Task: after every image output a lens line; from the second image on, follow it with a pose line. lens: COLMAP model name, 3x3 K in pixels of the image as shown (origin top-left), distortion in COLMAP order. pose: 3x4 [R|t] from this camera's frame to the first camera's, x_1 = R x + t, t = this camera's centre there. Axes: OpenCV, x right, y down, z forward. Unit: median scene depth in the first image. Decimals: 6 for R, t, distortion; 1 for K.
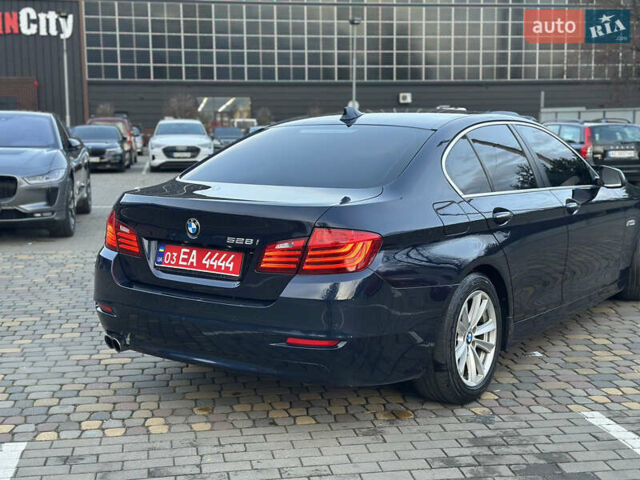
lens RADIAL K [[909.3, 0, 318.3], [0, 909.3, 240.6], [0, 0, 1]] dist [0.112693, 0.000000]
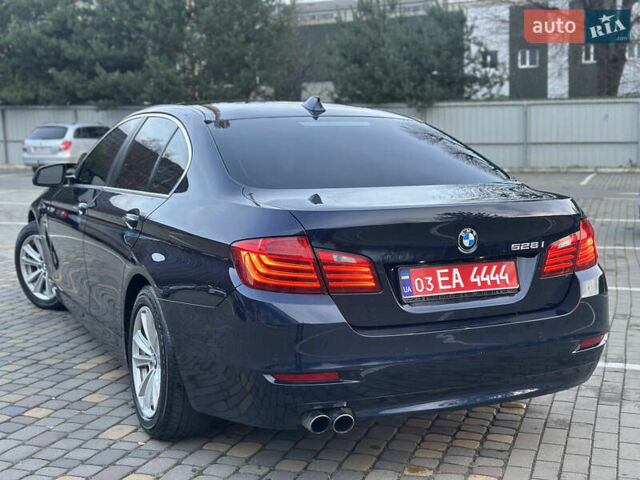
lens RADIAL K [[909.3, 0, 321.2], [0, 909.3, 240.2], [0, 0, 1]] dist [0.112693, 0.000000]
pose [[0.470201, -0.111783, 0.875452, -0.893610], [0.117137, 0.991075, 0.063632, -0.079260], [-0.874751, 0.072628, 0.479099, 0.715786]]
